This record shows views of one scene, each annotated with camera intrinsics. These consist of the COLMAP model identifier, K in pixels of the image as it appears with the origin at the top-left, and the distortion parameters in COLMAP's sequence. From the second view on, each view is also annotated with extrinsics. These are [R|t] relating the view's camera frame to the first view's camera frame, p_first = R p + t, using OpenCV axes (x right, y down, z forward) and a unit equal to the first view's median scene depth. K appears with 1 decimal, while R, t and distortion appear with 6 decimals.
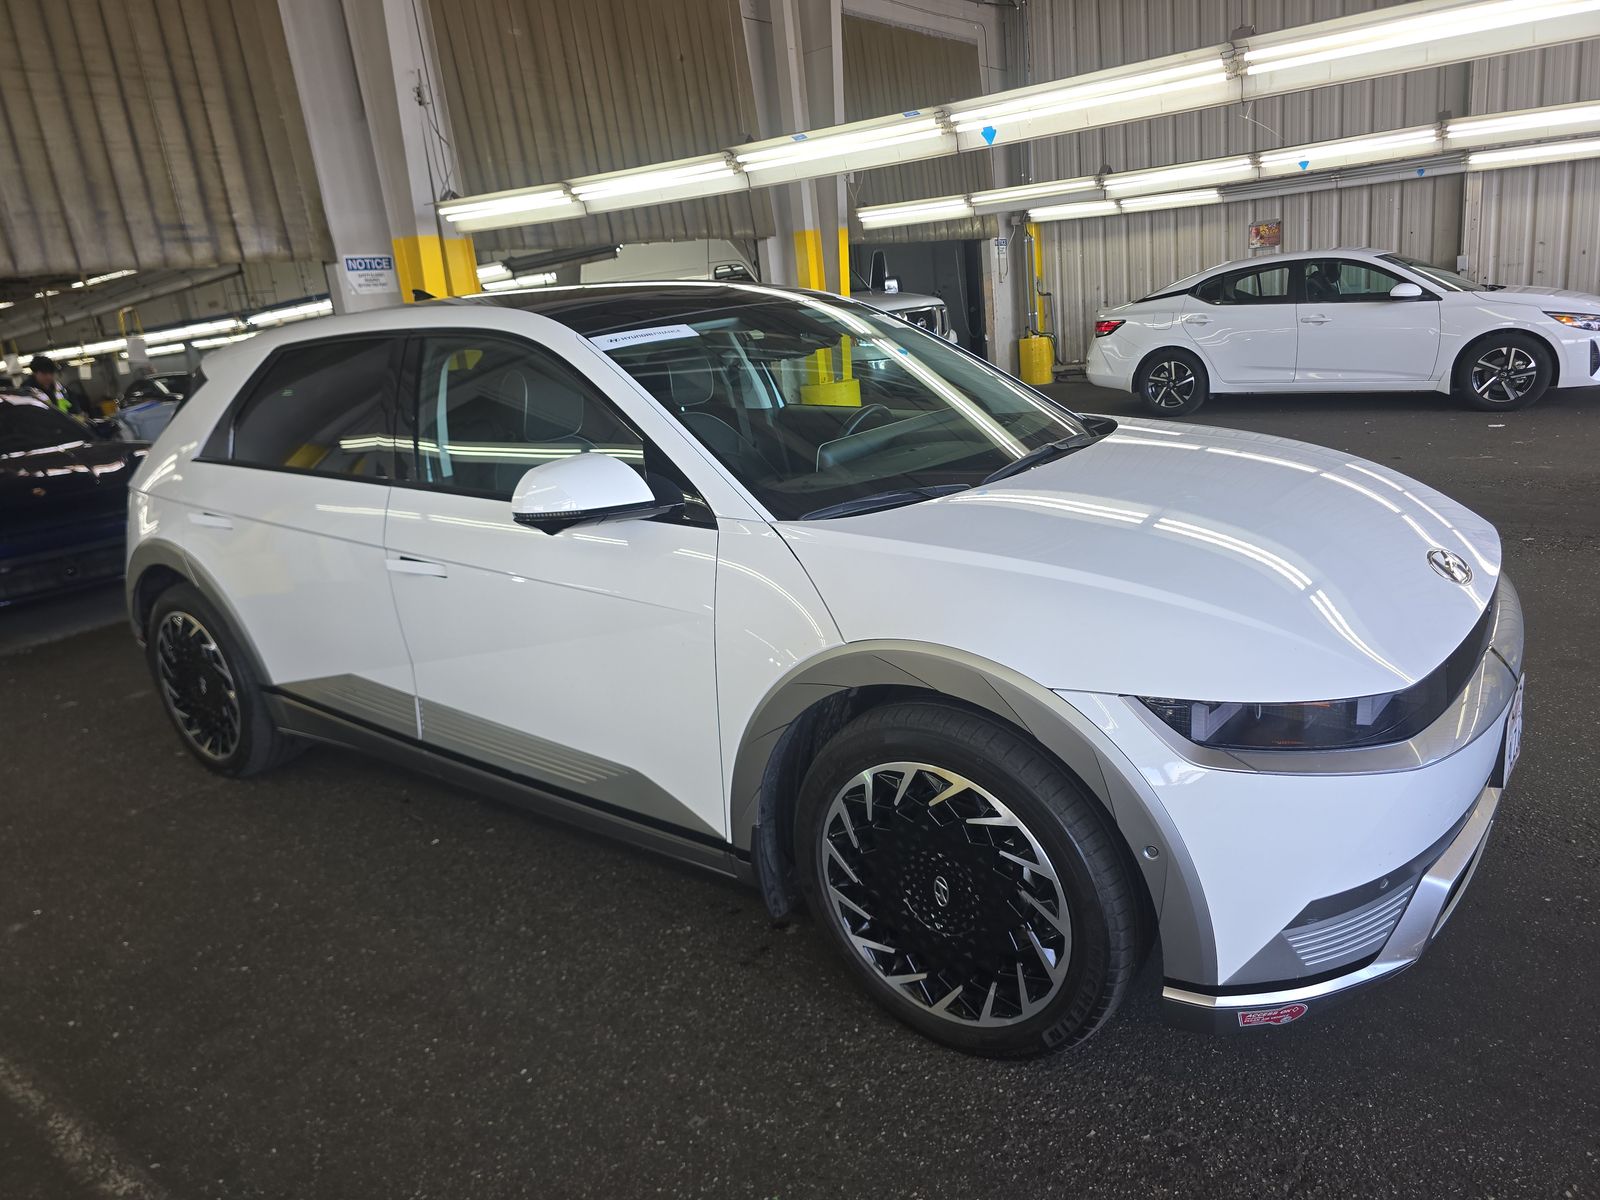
lens RADIAL K [[1135.3, 0, 820.7], [0, 1135.3, 603.0], [0, 0, 1]] dist [0.033287, -0.062572]
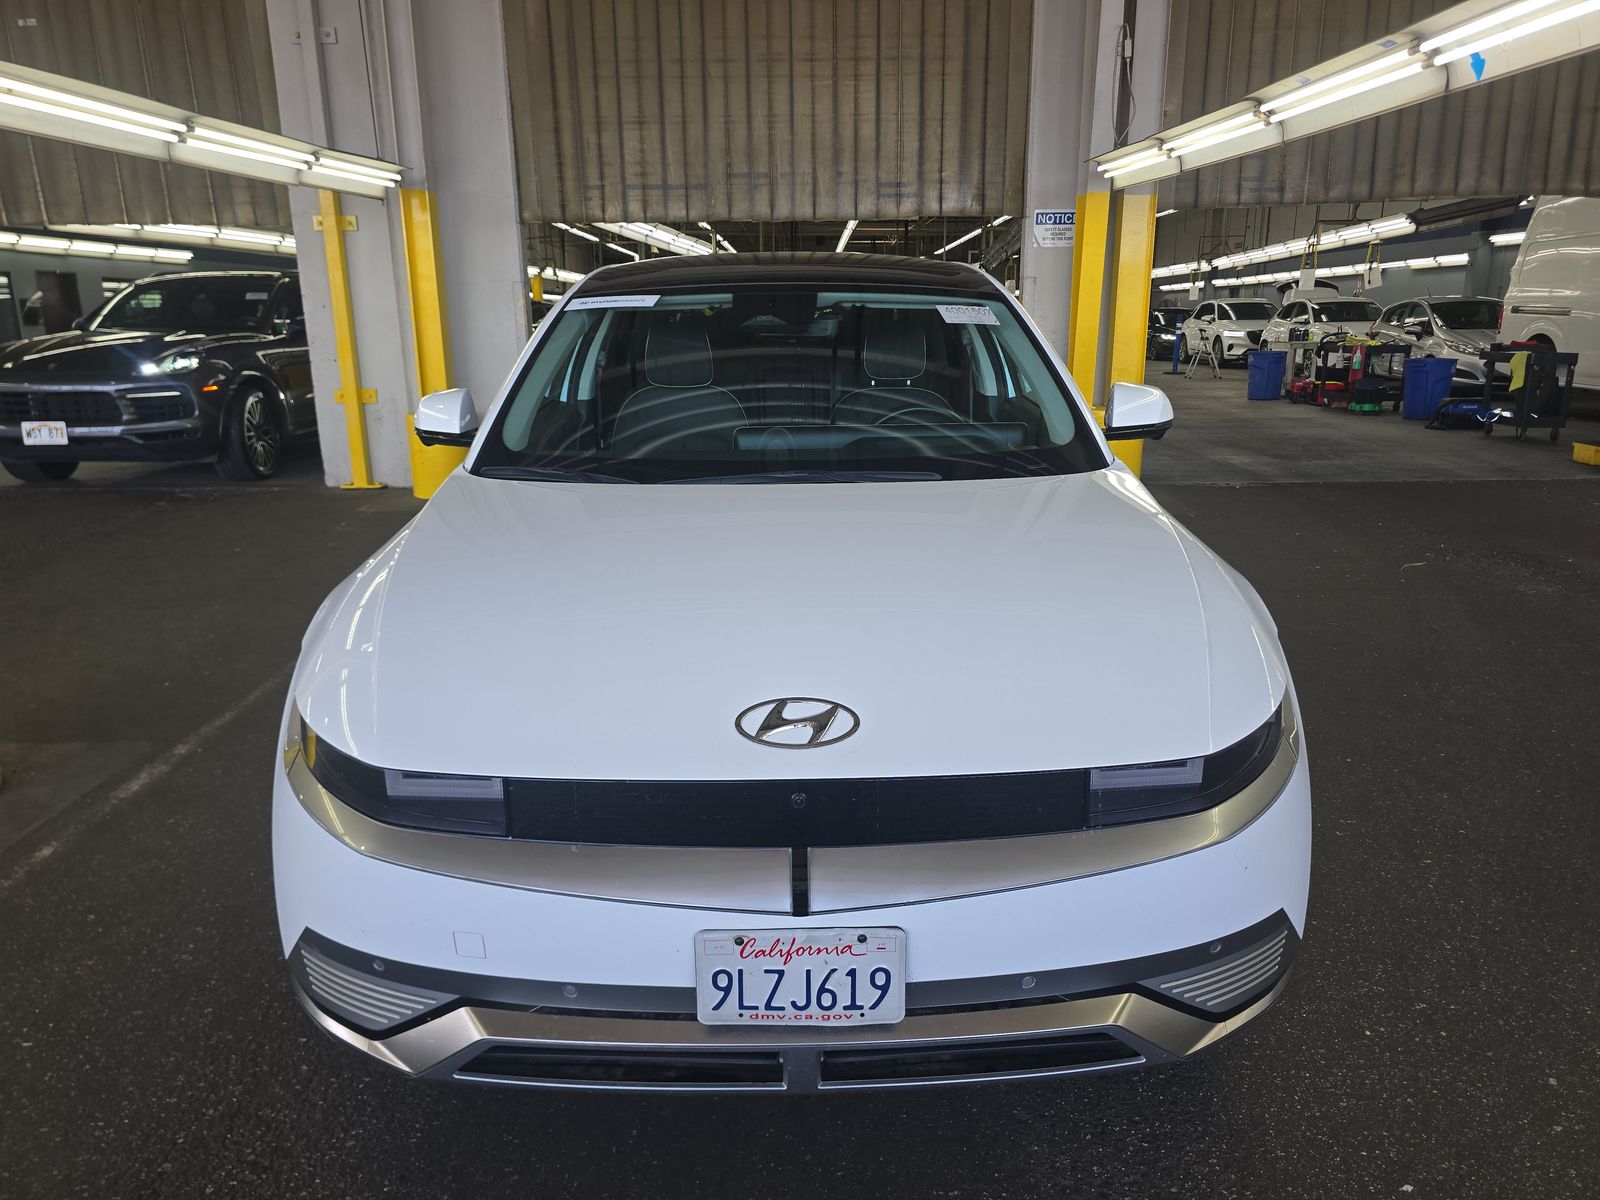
lens RADIAL K [[1135.3, 0, 820.7], [0, 1135.3, 603.0], [0, 0, 1]] dist [0.033287, -0.062572]
pose [[0.563109, 0.288923, -0.774229, 0.445175], [-0.249377, 0.952624, 0.174119, -0.094506], [0.787857, 0.095027, 0.608483, 0.234807]]
